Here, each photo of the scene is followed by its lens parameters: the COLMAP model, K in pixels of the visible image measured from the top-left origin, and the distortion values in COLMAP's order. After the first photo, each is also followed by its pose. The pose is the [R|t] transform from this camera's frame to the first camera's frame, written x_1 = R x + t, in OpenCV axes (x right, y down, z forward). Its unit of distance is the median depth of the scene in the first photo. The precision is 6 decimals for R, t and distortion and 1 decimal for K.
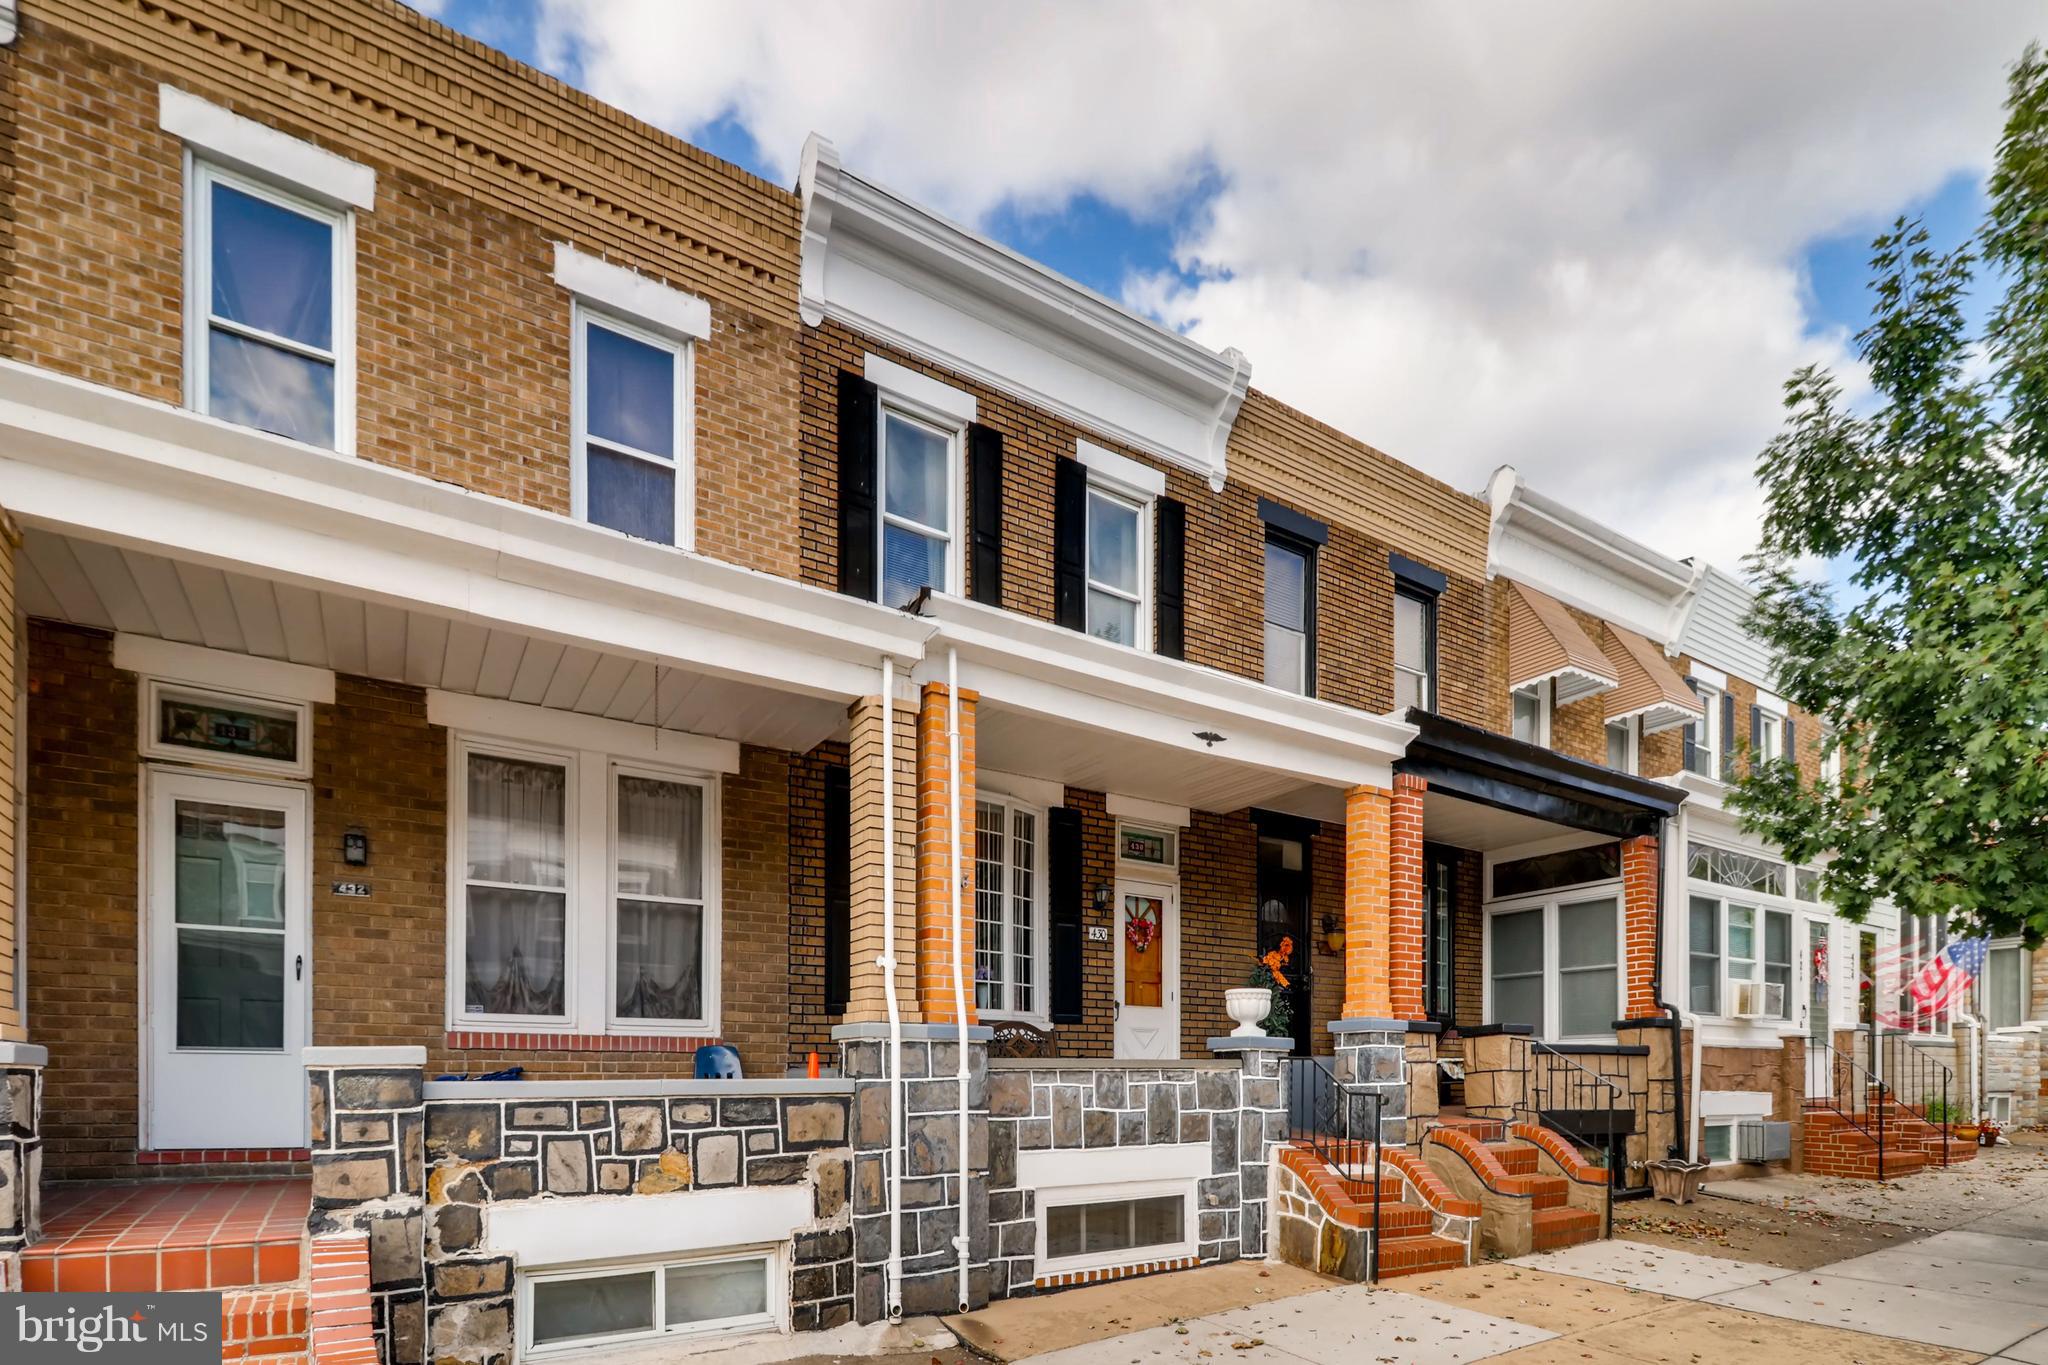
lens RADIAL K [[952.0, 0, 1043.2], [0, 952.0, 653.9], [0, 0, 1]] dist [0.026577, -0.020092]
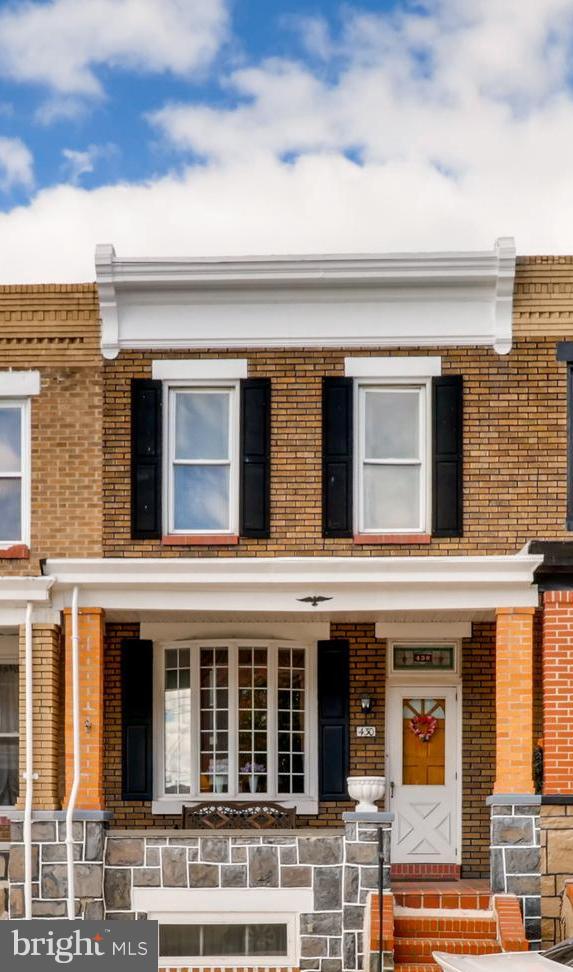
lens RADIAL K [[795.5, 0, 286.5], [0, 795.5, 394.7], [0, 0, 1]] dist [0.006329, -0.004378]
pose [[0.899694, -0.210906, -0.382191, 0.580512], [0.174972, 0.976361, -0.126898, -0.062879], [0.399920, 0.047296, 0.915329, -0.133538]]
